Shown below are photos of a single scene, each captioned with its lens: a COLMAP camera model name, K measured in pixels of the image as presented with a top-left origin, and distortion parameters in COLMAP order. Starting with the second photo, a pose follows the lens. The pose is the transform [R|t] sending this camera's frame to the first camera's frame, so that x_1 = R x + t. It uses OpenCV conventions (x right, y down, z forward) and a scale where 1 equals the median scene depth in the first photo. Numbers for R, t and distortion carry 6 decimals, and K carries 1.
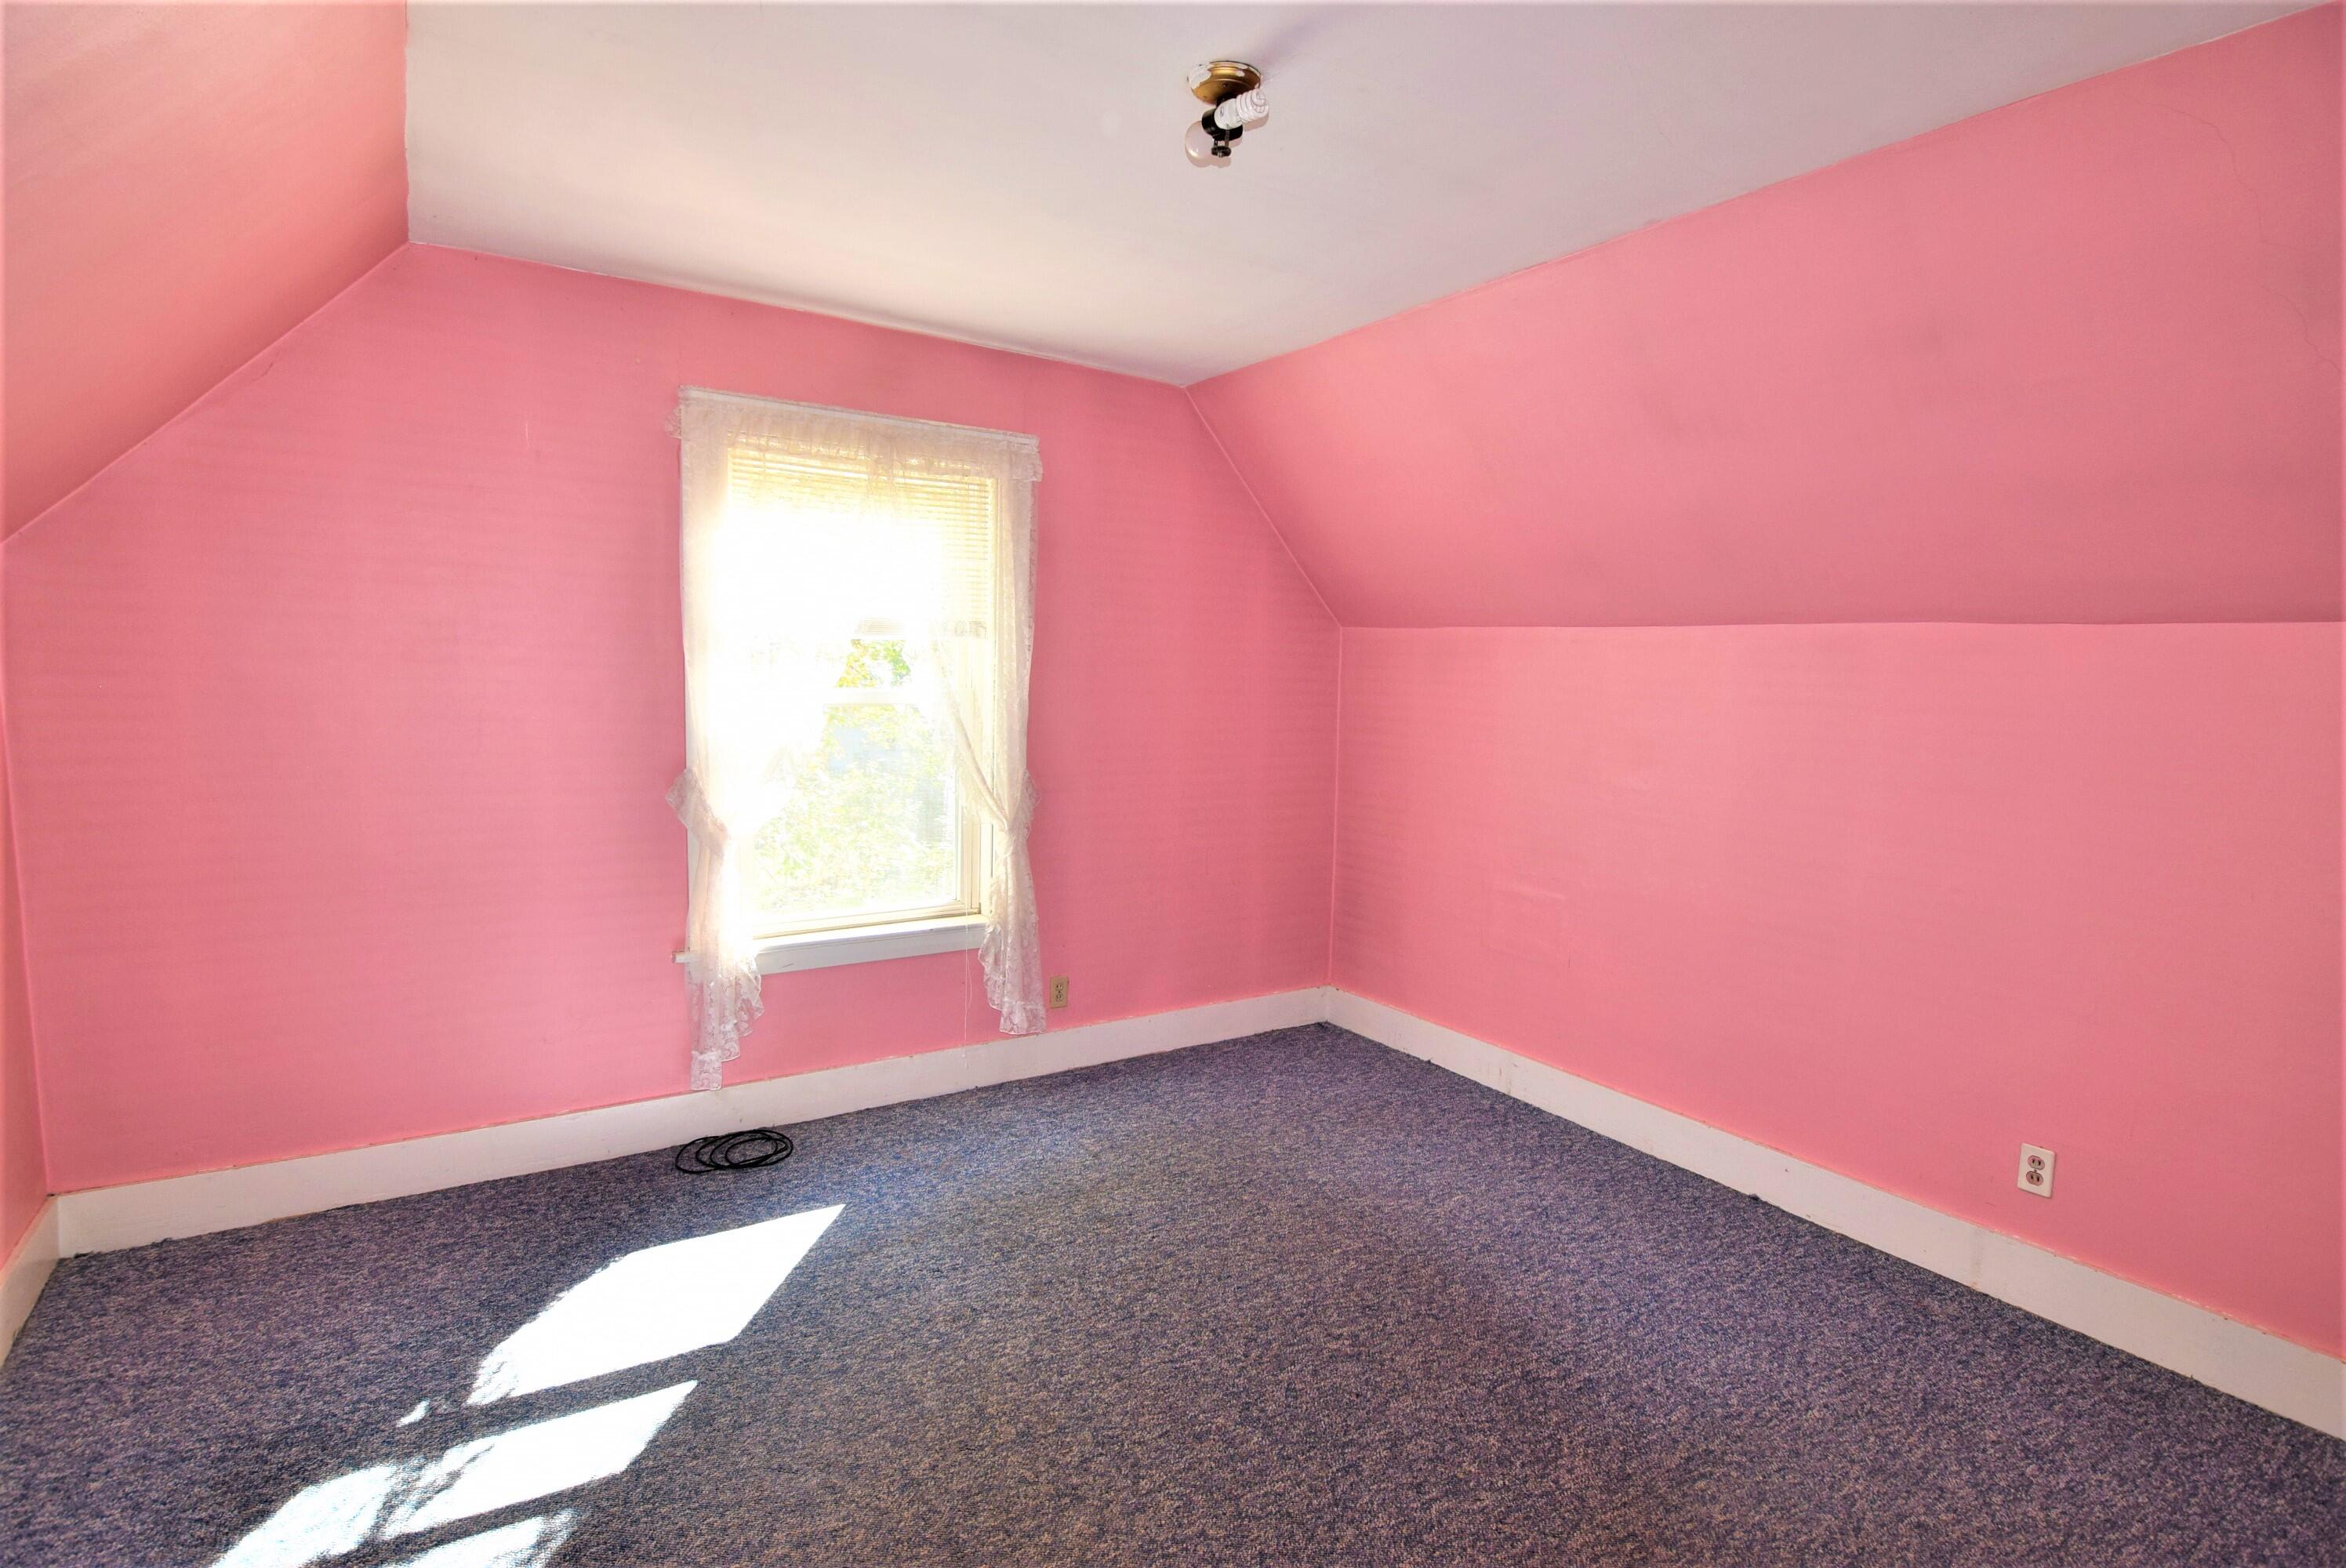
lens RADIAL K [[1137.6, 0, 1182.4], [0, 1137.6, 778.5], [0, 0, 1]] dist [0.000772, -0.015610]
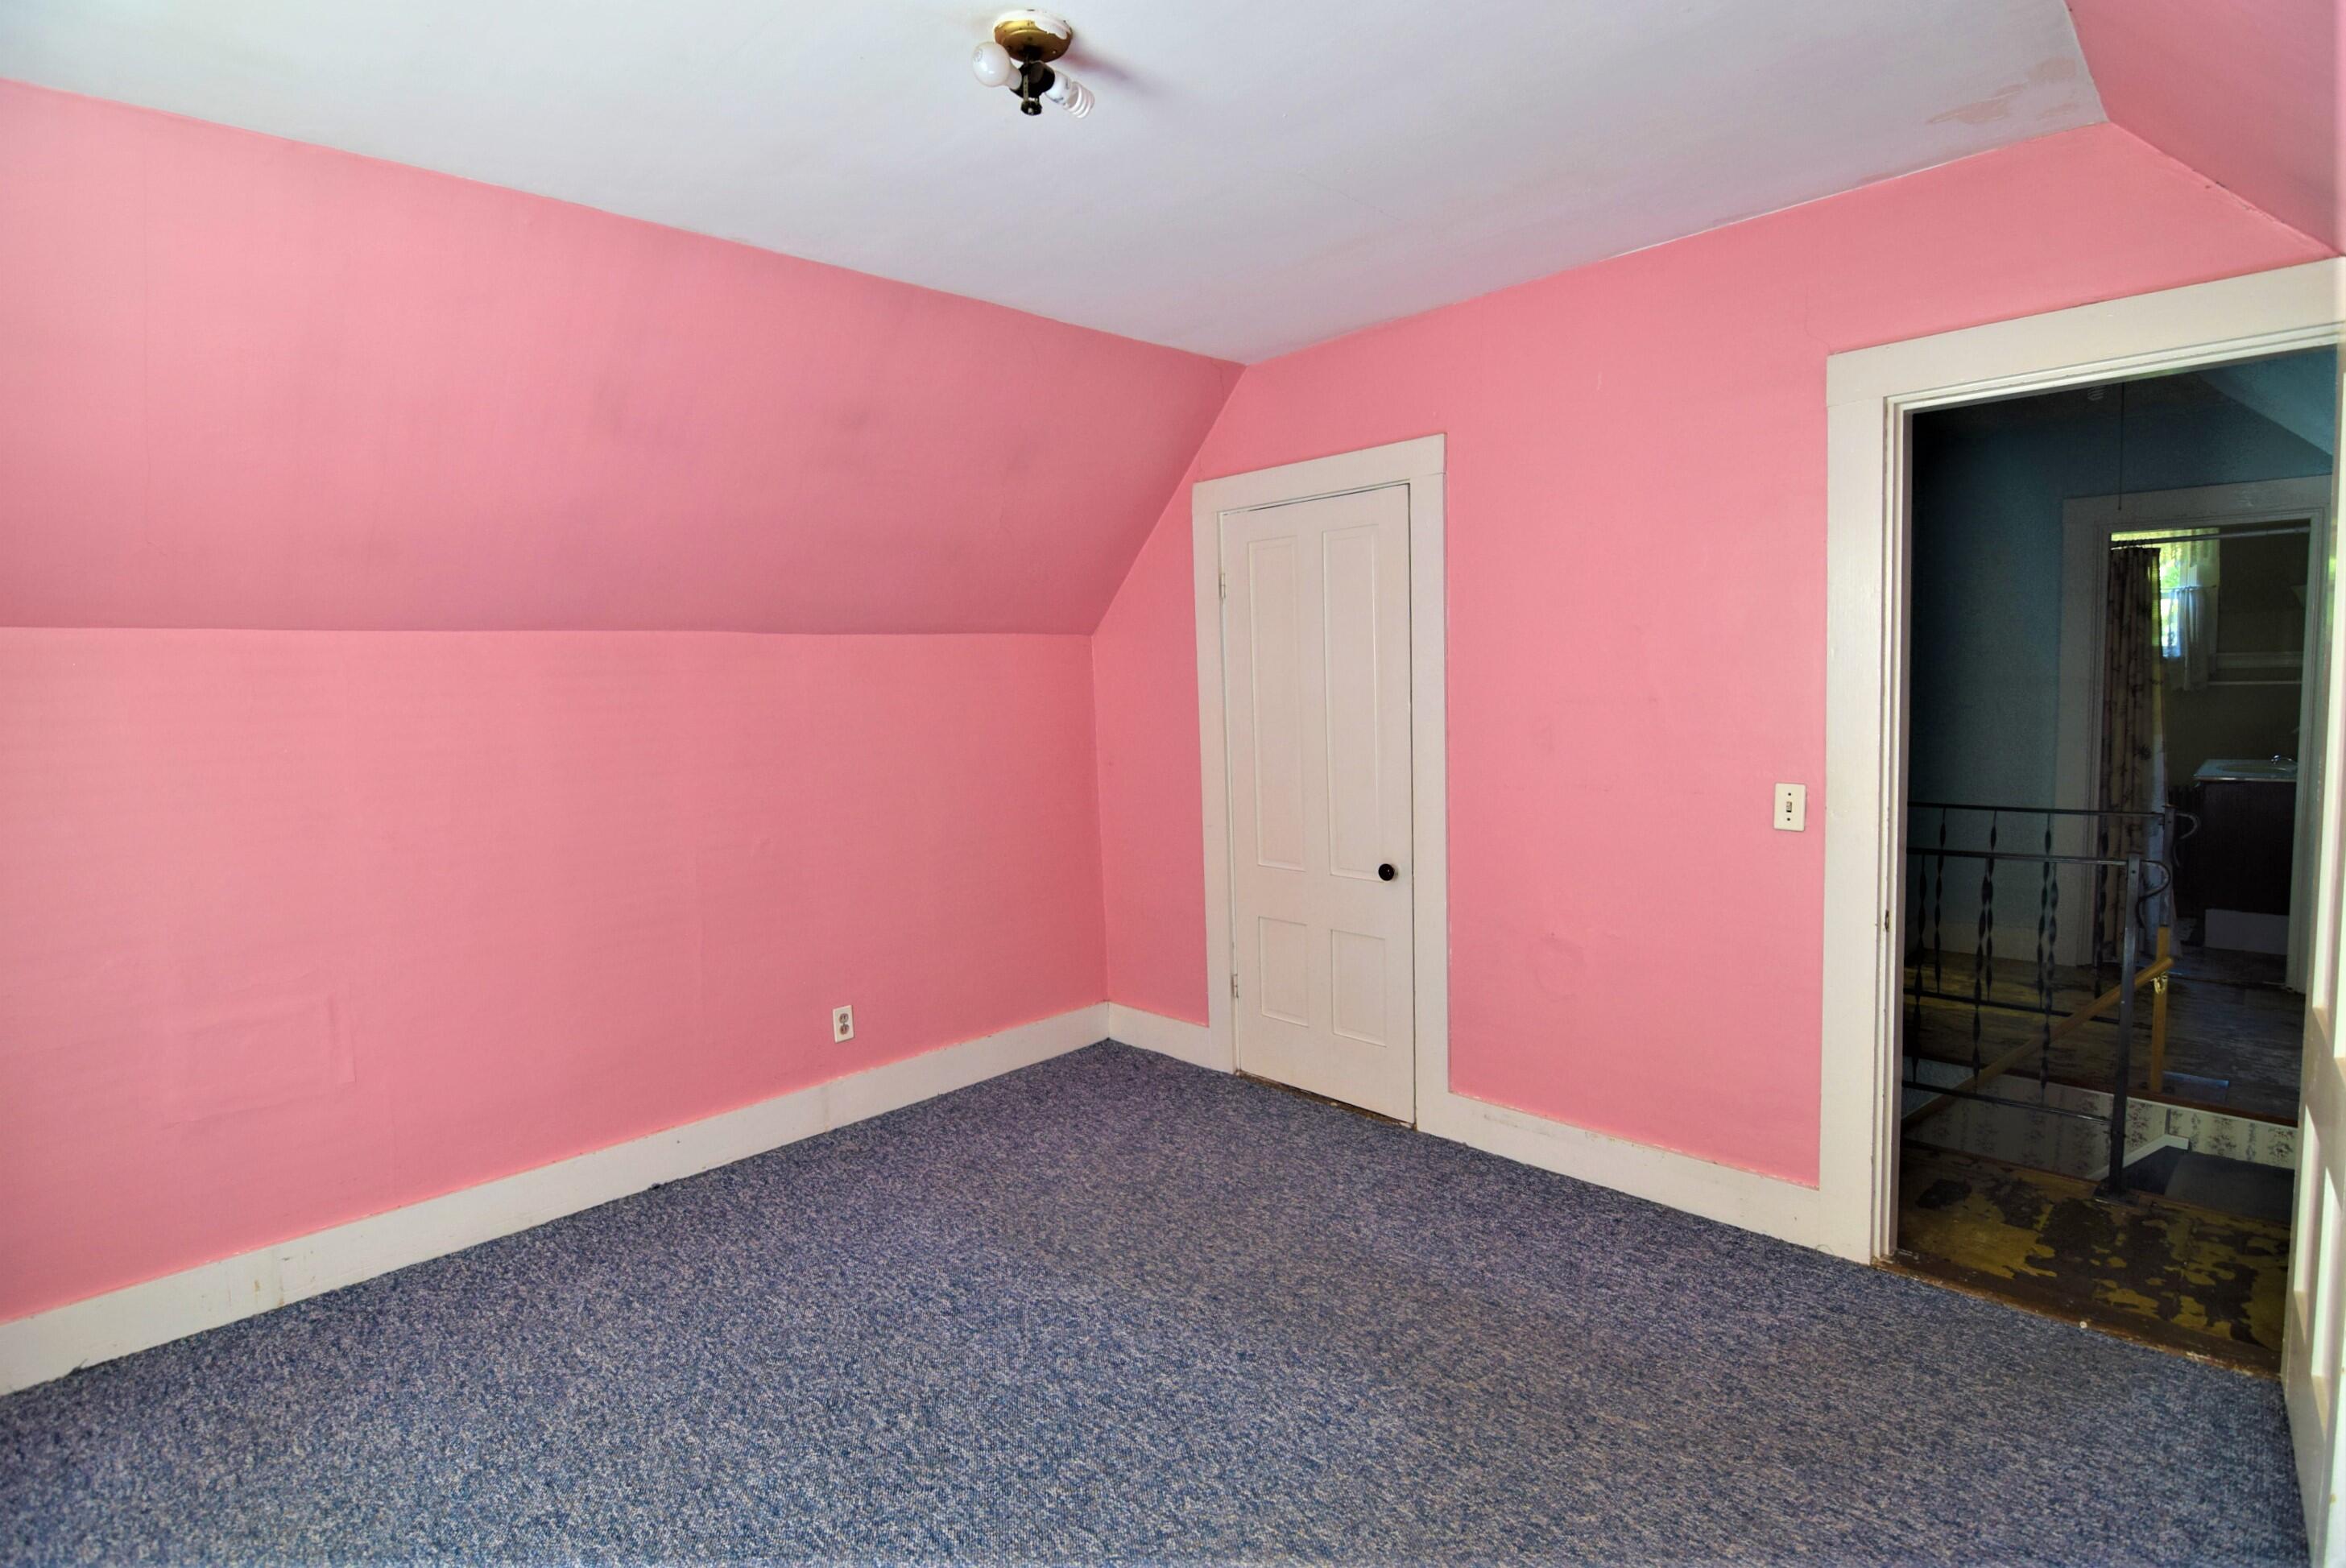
lens RADIAL K [[1137.7, 0, 1182.4], [0, 1137.7, 778.5], [0, 0, 1]] dist [0.000772, -0.015610]
pose [[-0.199091, -0.109873, 0.973802, -0.647120], [0.124281, 0.982841, 0.136301, -0.089383], [-0.972068, 0.148161, -0.182020, 0.775987]]
